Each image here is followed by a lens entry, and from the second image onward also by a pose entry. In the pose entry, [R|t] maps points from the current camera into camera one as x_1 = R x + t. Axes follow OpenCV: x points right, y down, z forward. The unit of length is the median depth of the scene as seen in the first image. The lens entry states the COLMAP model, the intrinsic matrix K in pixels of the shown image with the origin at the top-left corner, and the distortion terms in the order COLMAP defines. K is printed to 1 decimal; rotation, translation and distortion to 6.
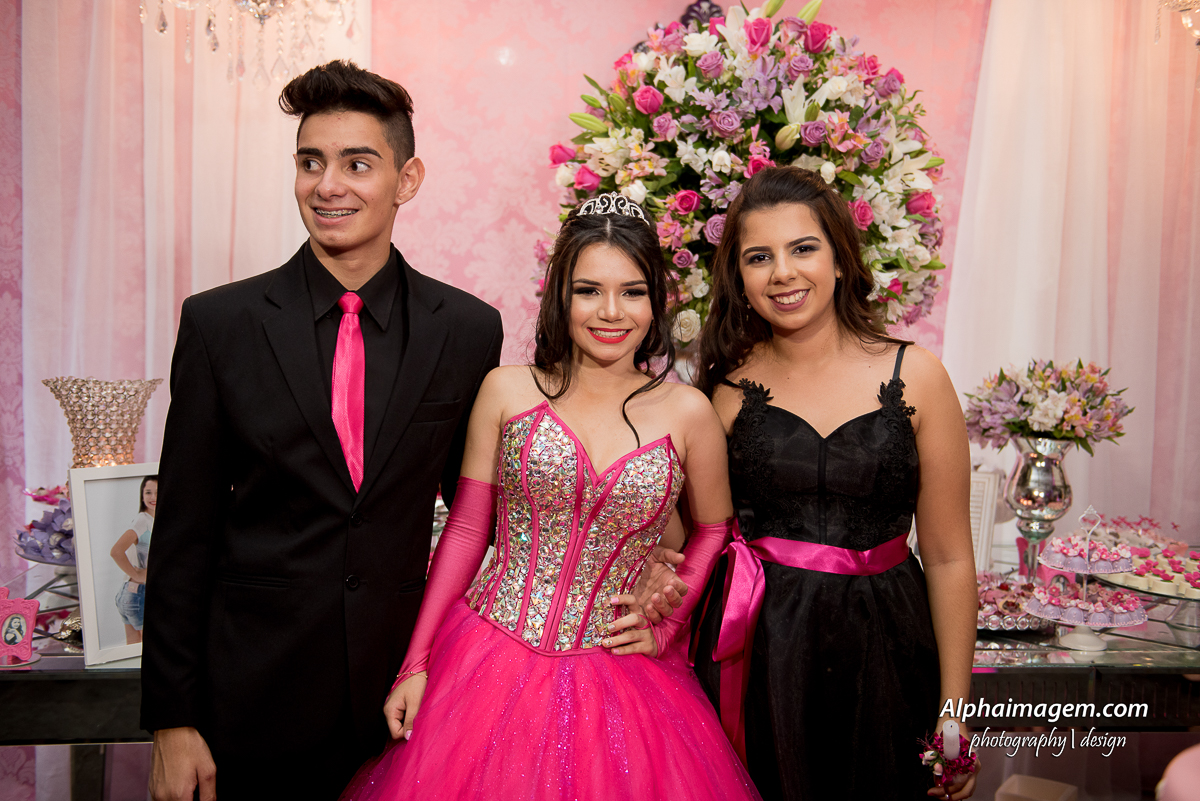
lens RADIAL K [[1323.4, 0, 599.8], [0, 1323.4, 398.5], [0, 0, 1]] dist [0.059263, 0.030777]
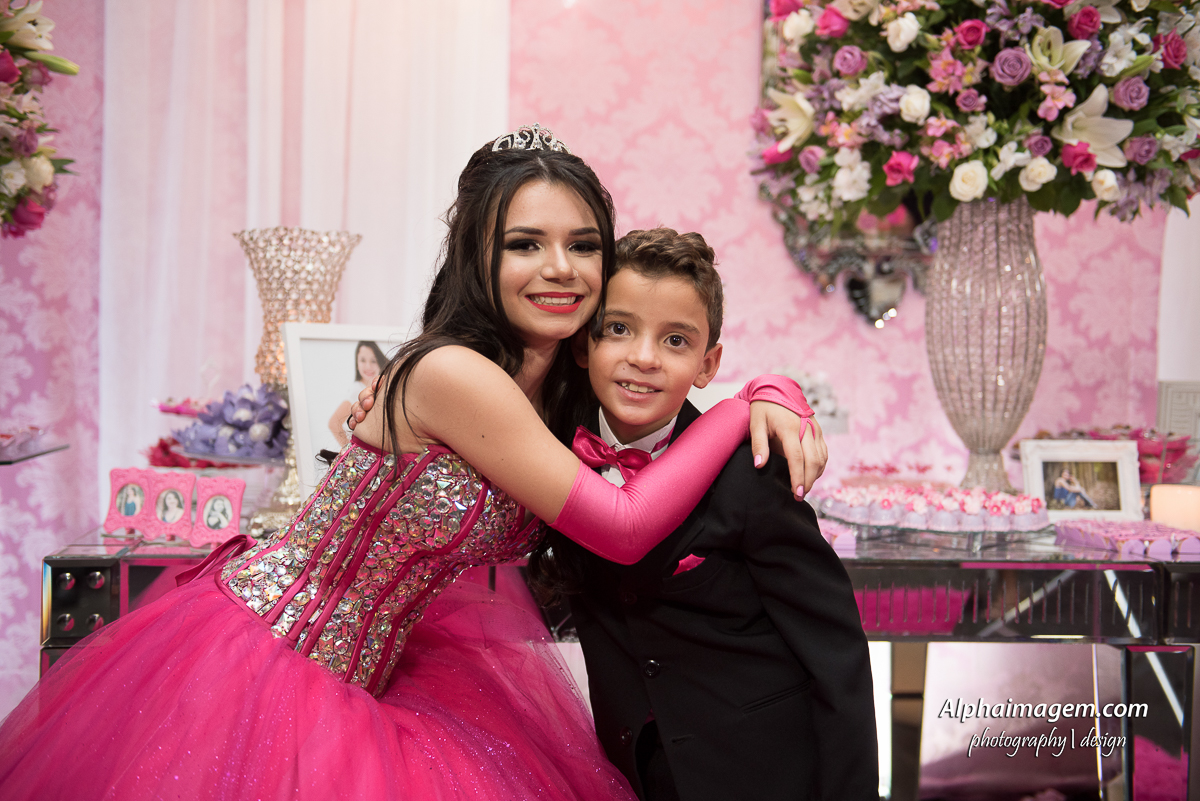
lens RADIAL K [[1532.3, 0, 599.1], [0, 1532.3, 401.0], [0, 0, 1]] dist [0.111875, 0.024187]
pose [[0.999539, -0.001201, 0.030326, -0.197425], [0.002715, 0.998748, -0.049949, 0.131951], [-0.030228, 0.050008, 0.998291, 0.018722]]
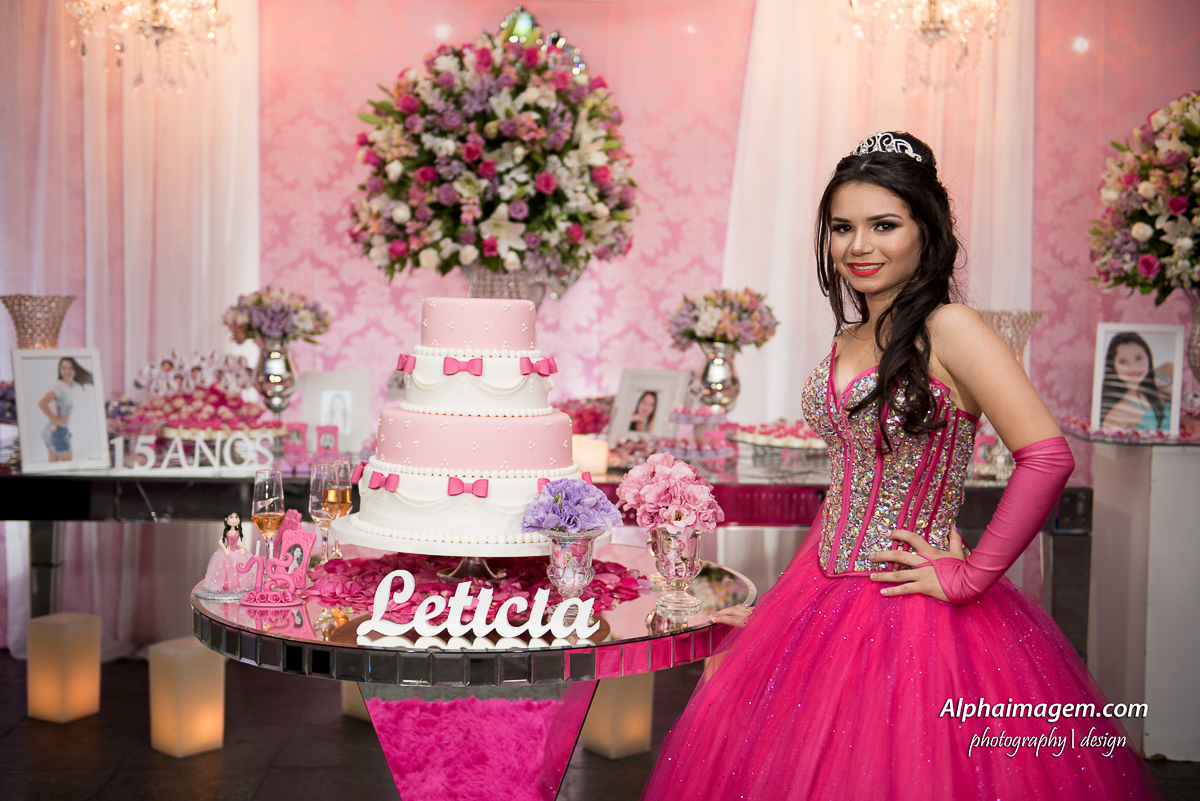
lens RADIAL K [[1584.3, 0, 597.4], [0, 1584.3, 397.0], [0, 0, 1]] dist [0.117396, 0.019974]
pose [[0.996951, -0.000941, -0.078028, 0.378278], [0.001009, 0.999999, 0.000836, 0.093168], [0.078027, -0.000912, 0.996951, -0.716306]]
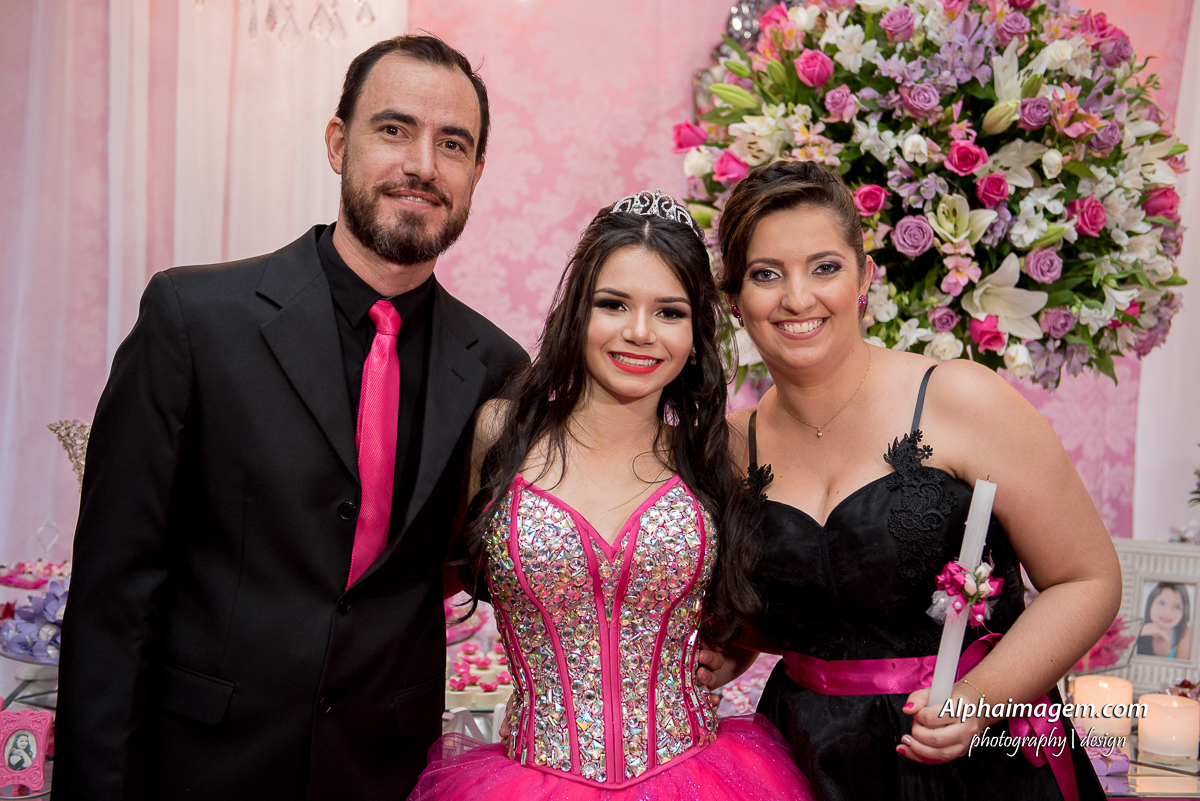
lens RADIAL K [[1779.6, 0, 624.0], [0, 1779.6, 407.1], [0, 0, 1]] dist [0.124648, 0.028601]
pose [[0.999442, 0.003736, 0.033201, -0.110315], [-0.003028, 0.999768, -0.021342, -0.002707], [-0.033273, 0.021229, 0.999221, -0.045638]]
